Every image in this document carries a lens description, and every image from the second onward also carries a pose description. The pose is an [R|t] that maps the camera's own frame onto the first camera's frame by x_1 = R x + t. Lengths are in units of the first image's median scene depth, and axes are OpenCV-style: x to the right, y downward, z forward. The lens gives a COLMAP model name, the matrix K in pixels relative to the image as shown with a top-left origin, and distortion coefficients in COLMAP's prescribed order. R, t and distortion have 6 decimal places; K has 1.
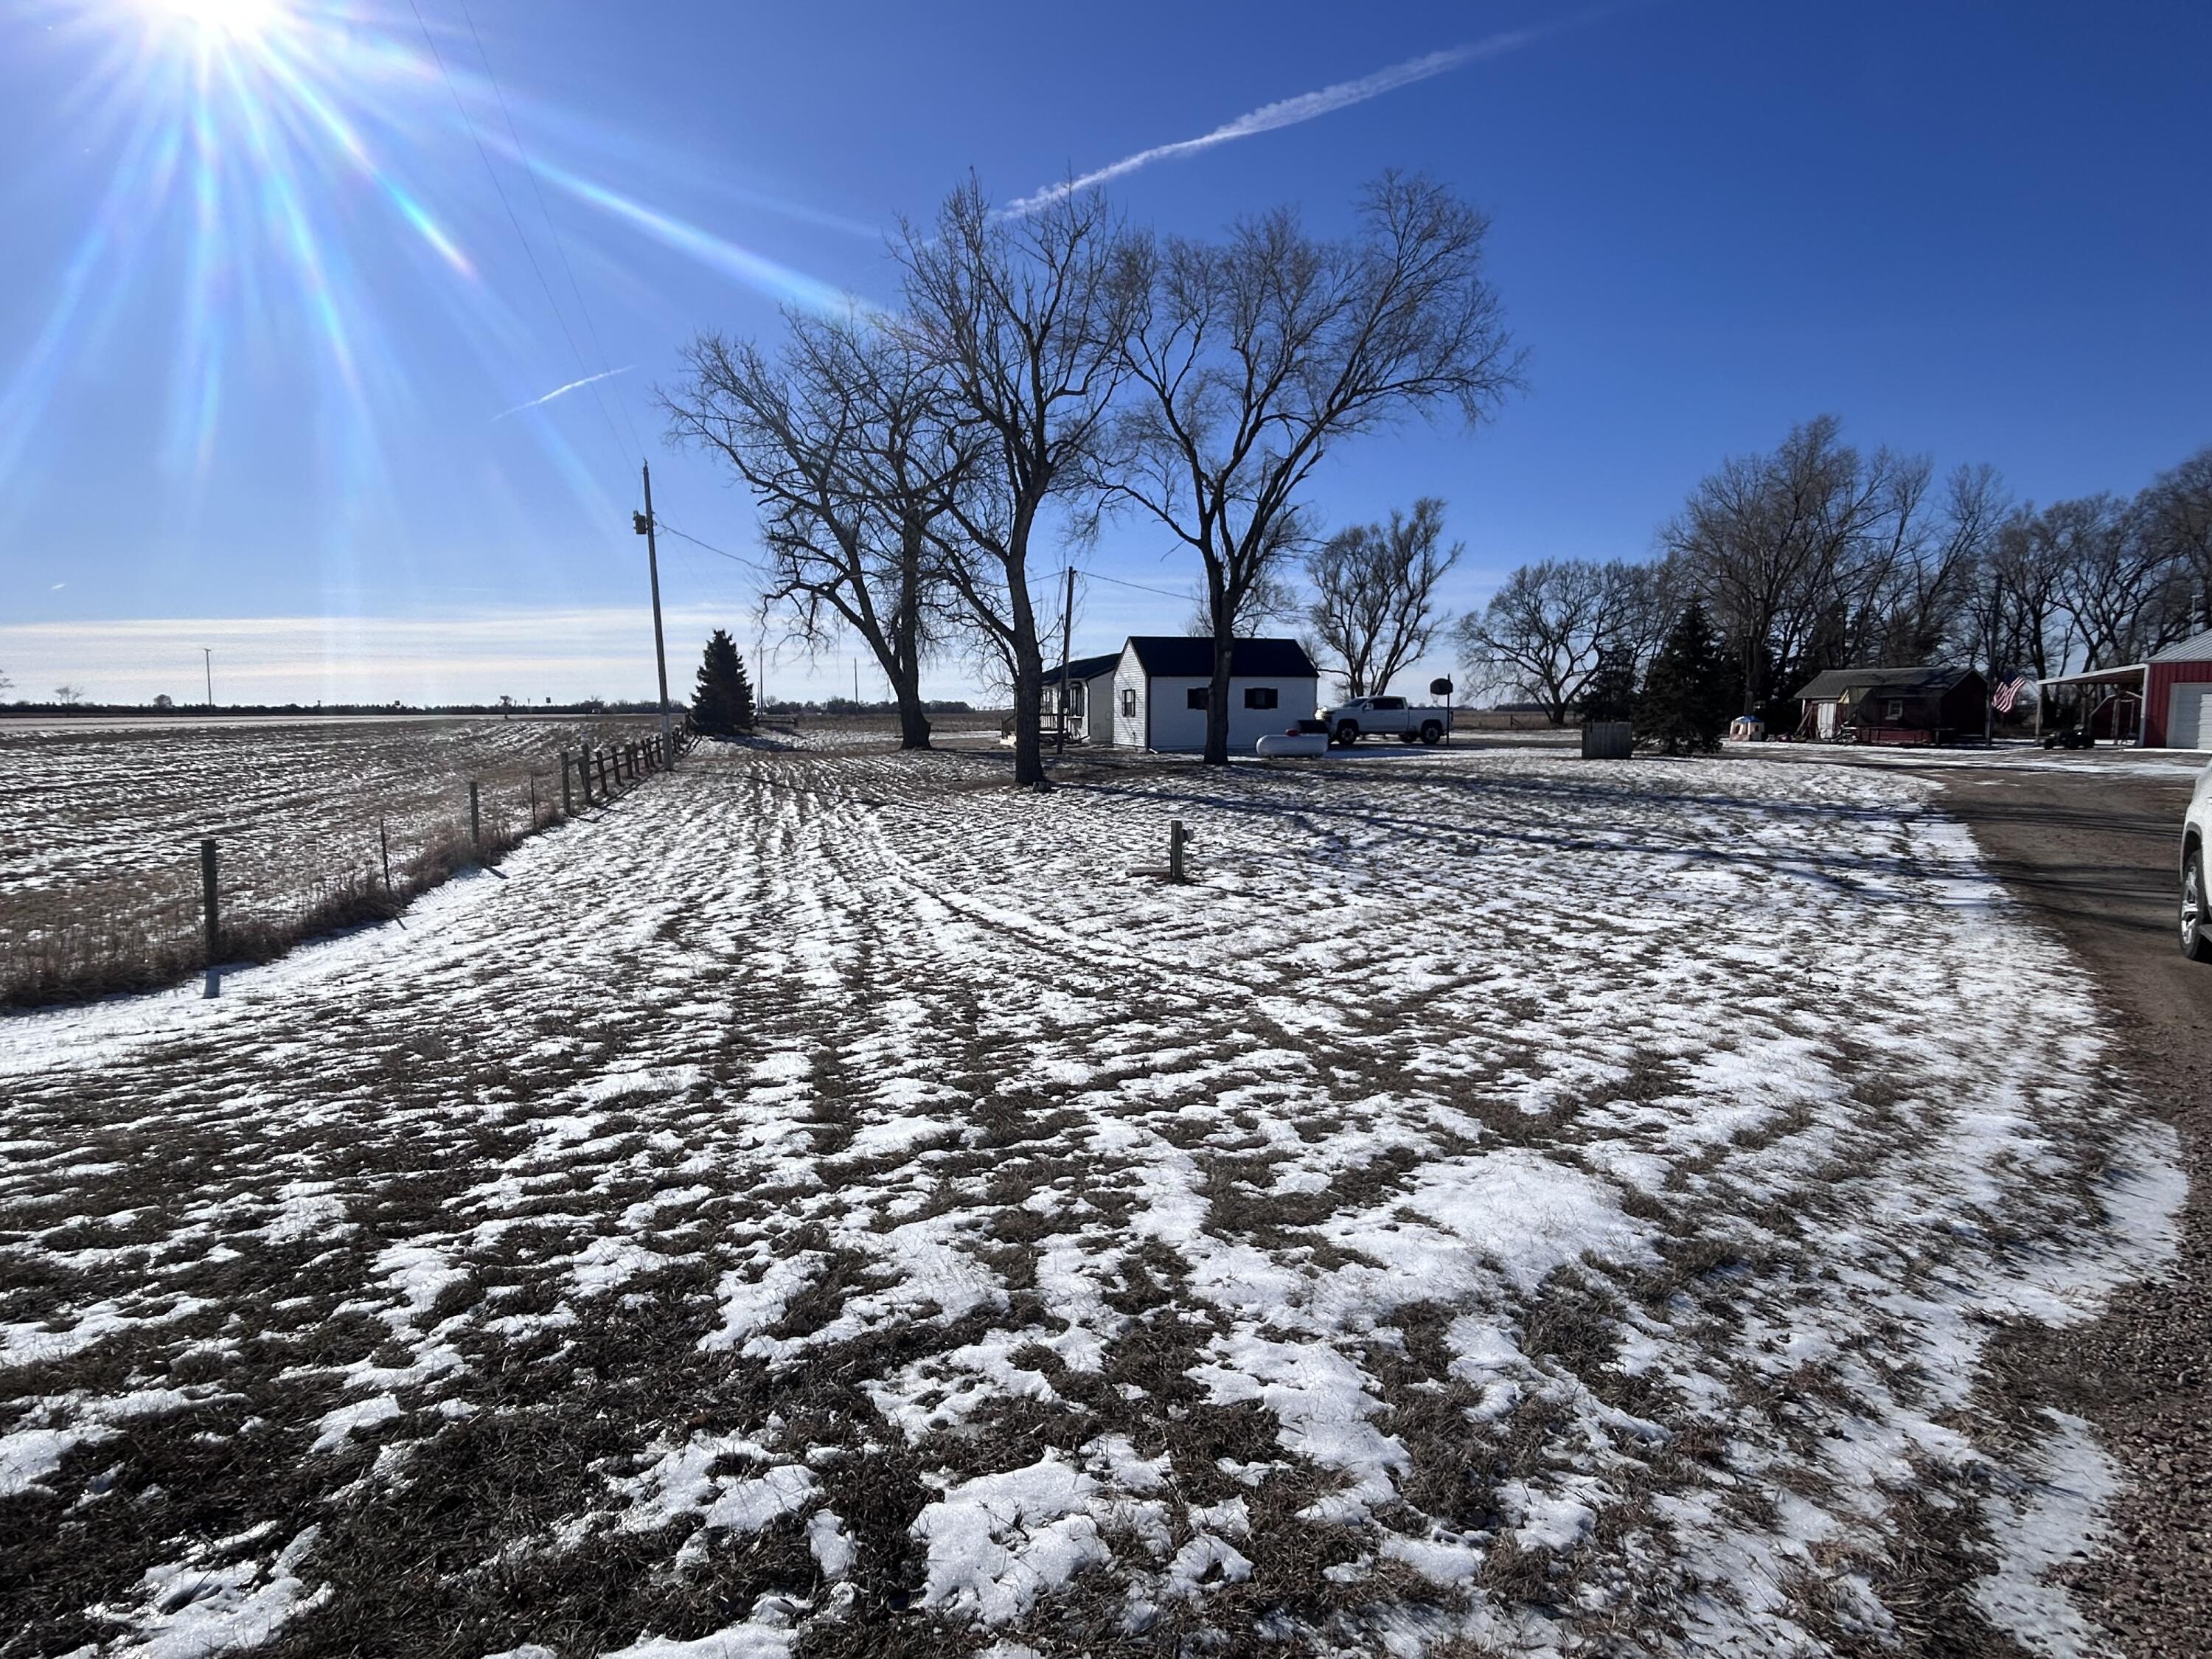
lens RADIAL K [[1180.2, 0, 1109.7], [0, 1180.2, 821.7], [0, 0, 1]] dist [0.000773, 0.000615]
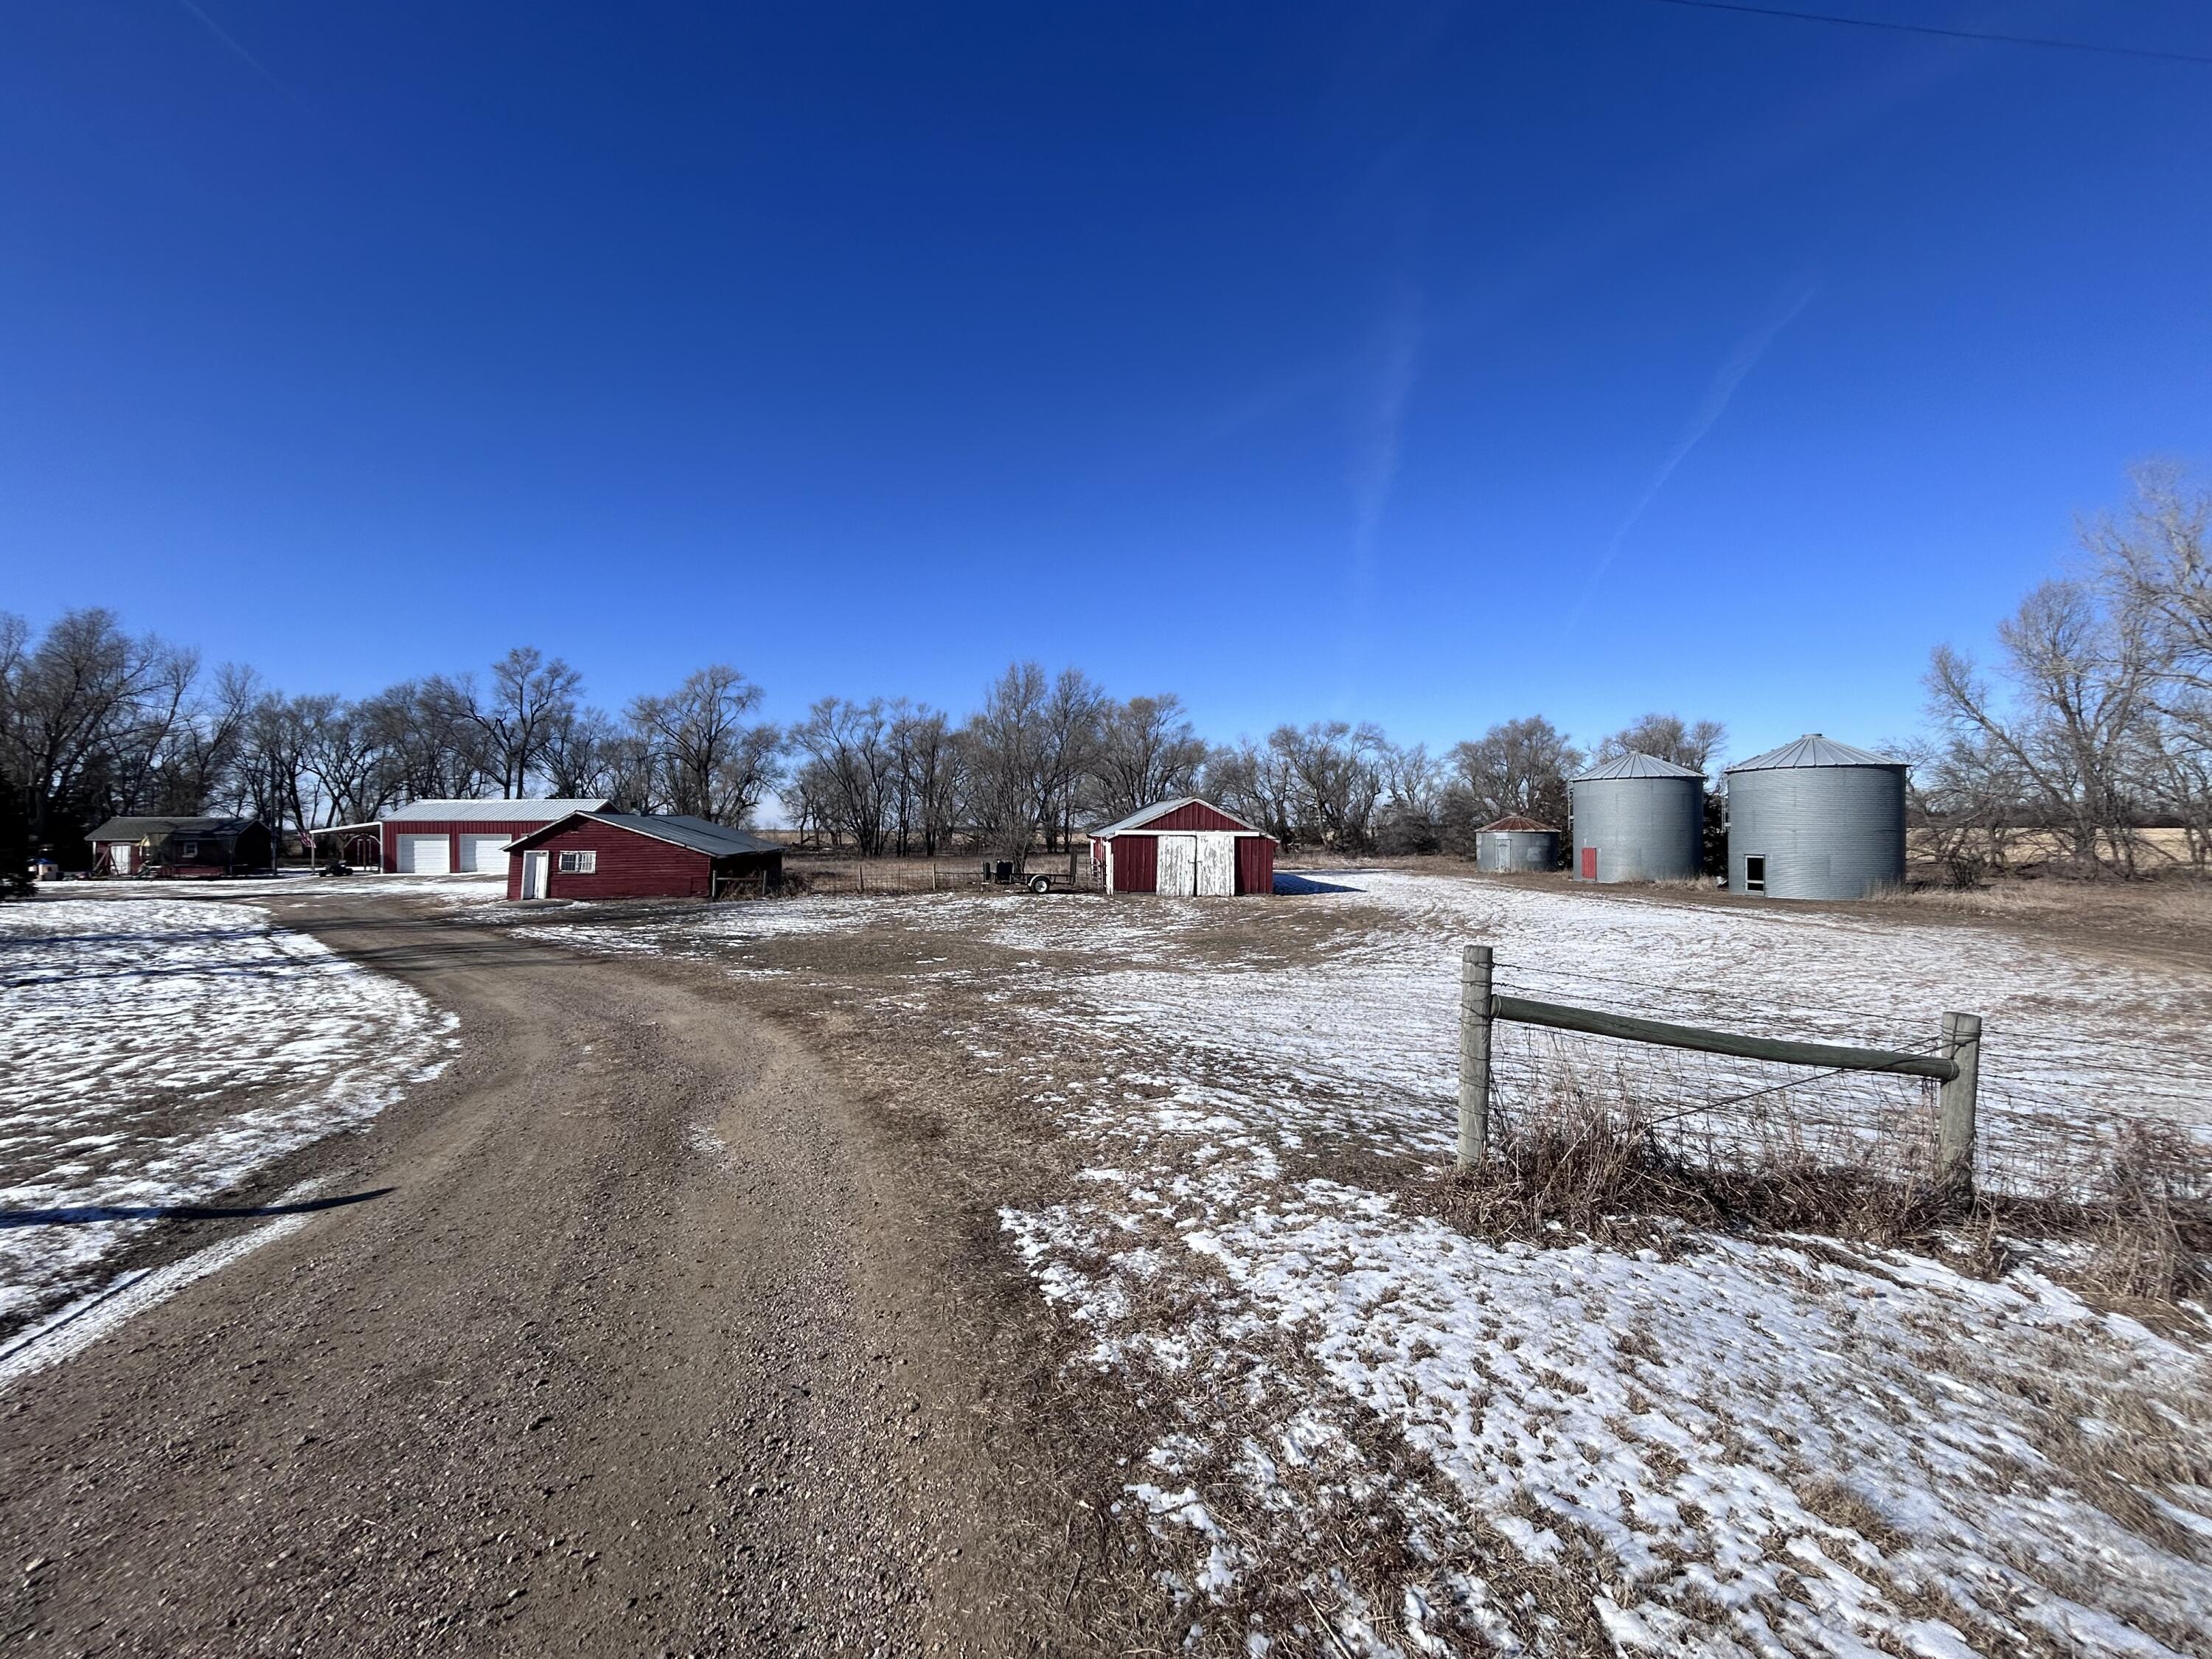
lens RADIAL K [[898.9, 0, 1106.8], [0, 898.9, 827.4], [0, 0, 1]] dist [0.002686, 0.000064]
pose [[0.162585, 0.001461, 0.986693, -0.104208], [0.096454, 0.995186, -0.017367, -0.004706], [-0.981969, 0.097994, 0.161662, -0.102564]]
